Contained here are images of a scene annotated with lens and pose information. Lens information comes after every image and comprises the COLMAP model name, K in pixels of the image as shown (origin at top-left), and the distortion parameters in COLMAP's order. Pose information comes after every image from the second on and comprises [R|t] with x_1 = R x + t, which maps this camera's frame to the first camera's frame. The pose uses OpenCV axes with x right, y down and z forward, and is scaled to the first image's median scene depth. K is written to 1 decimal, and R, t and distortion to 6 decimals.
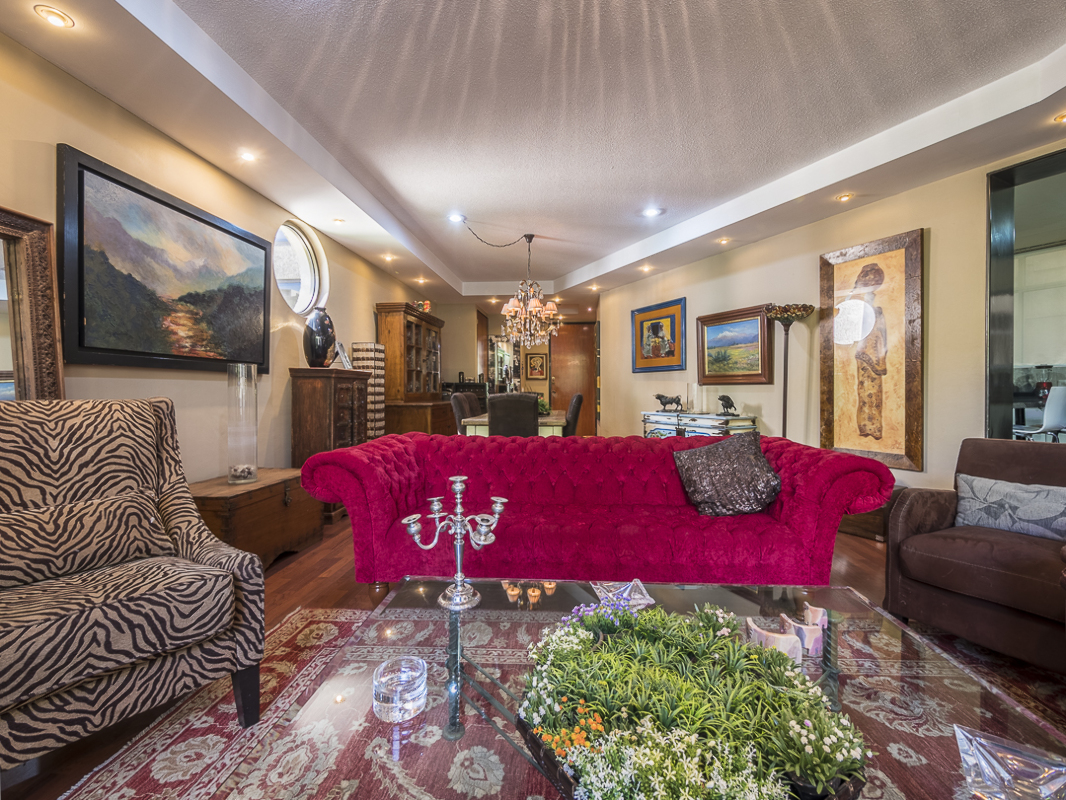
lens RADIAL K [[463.9, 0, 537.7], [0, 463.9, 394.4], [0, 0, 1]] dist [-0.009745, 0.000181]
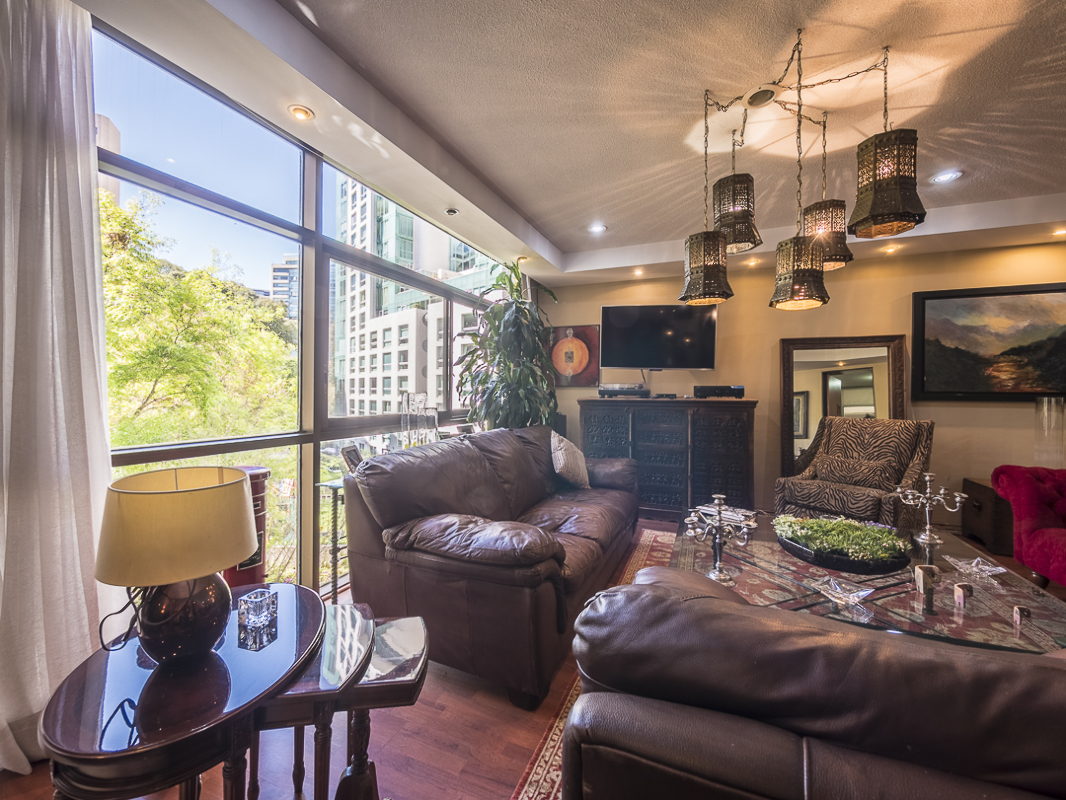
lens RADIAL K [[449.6, 0, 526.2], [0, 449.6, 395.1], [0, 0, 1]] dist [-0.009849, -0.000051]
pose [[-0.324829, 0.003936, -0.945765, 0.790555], [-0.012324, 0.999889, 0.008393, -0.050179], [0.945693, 0.014382, -0.324744, 0.015408]]
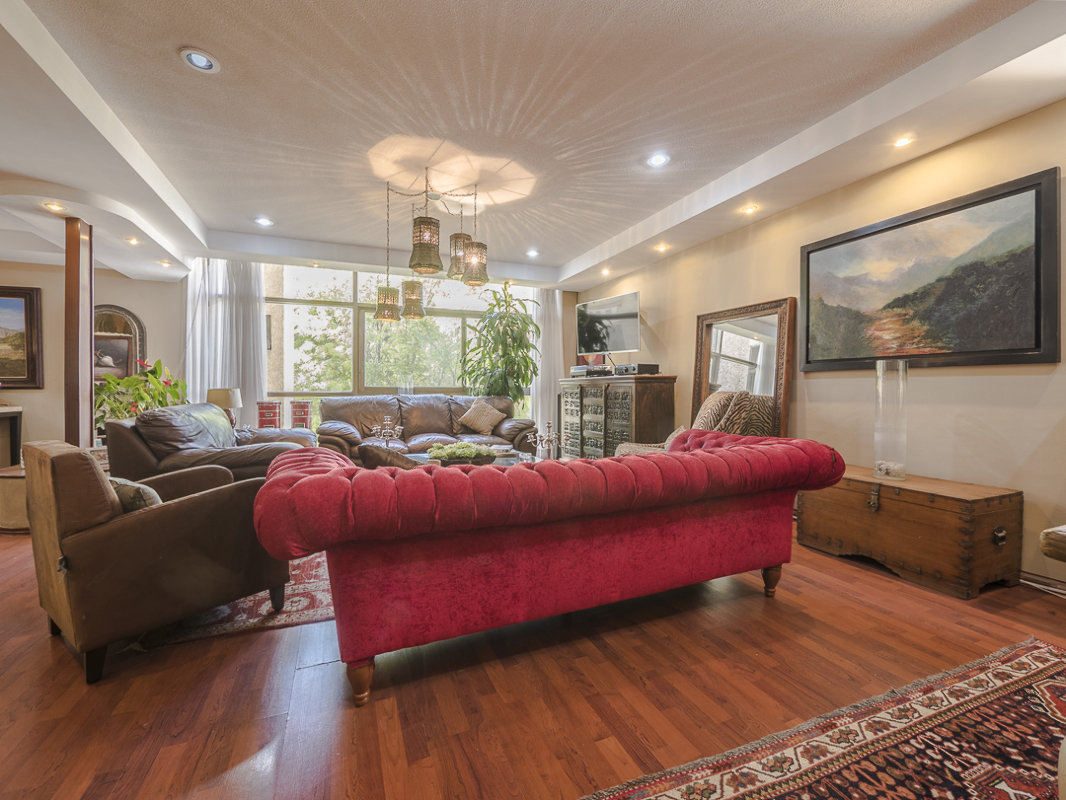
lens RADIAL K [[449.6, 0, 526.2], [0, 449.6, 395.1], [0, 0, 1]] dist [-0.009849, -0.000051]
pose [[-0.897250, 0.006337, -0.441478, 0.384070], [-0.004734, 0.999701, 0.023970, -0.007799], [0.441498, 0.023597, -0.896952, 1.189486]]
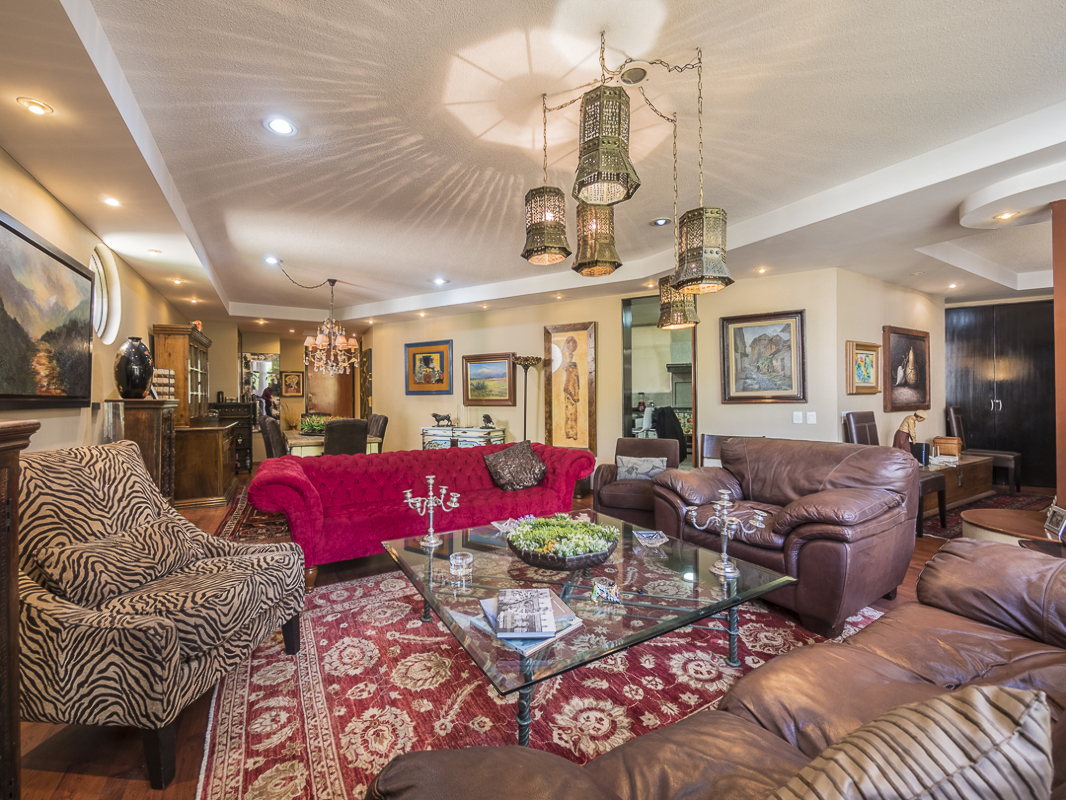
lens RADIAL K [[449.6, 0, 526.2], [0, 449.6, 395.1], [0, 0, 1]] dist [-0.009849, -0.000051]
pose [[0.831307, -0.001055, 0.555812, -0.326022], [0.010701, 0.999843, -0.014108, -0.044779], [-0.555710, 0.017676, 0.831188, -0.273716]]
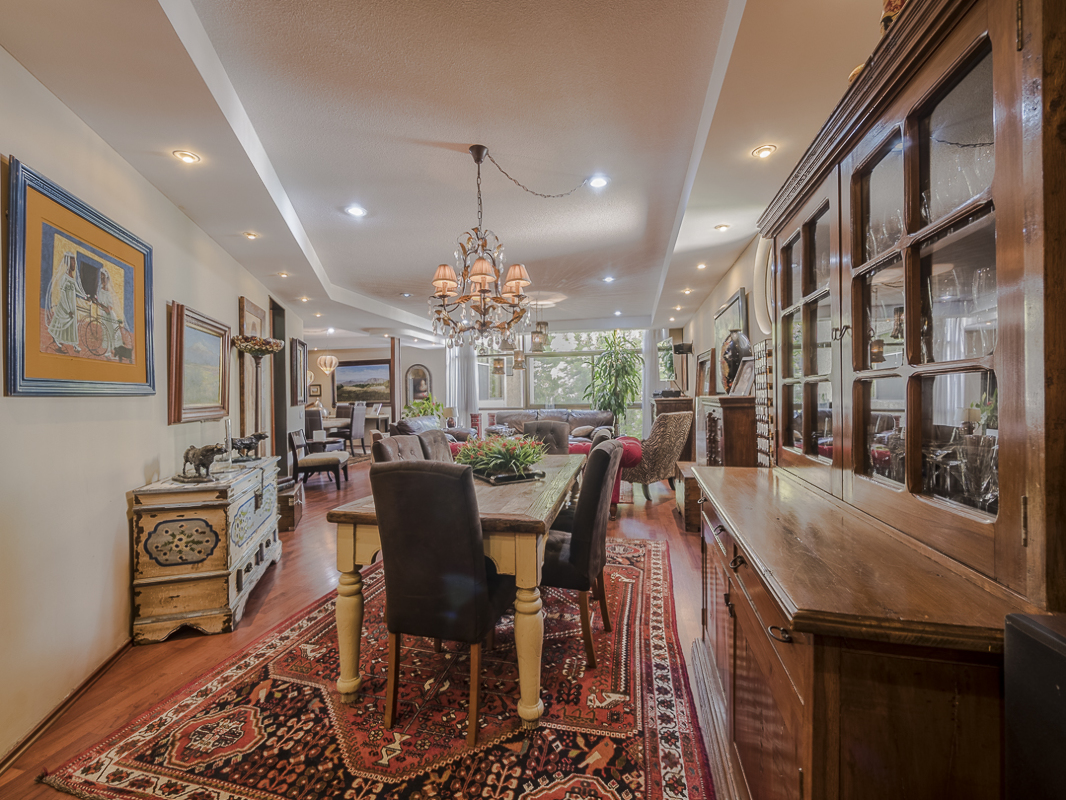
lens RADIAL K [[449.6, 0, 526.2], [0, 449.6, 395.1], [0, 0, 1]] dist [-0.009849, -0.000051]
pose [[-0.987048, 0.015025, 0.159722, -0.210994], [0.016731, 0.999816, 0.009344, -0.076174], [-0.159553, 0.011895, -0.987118, 2.073494]]
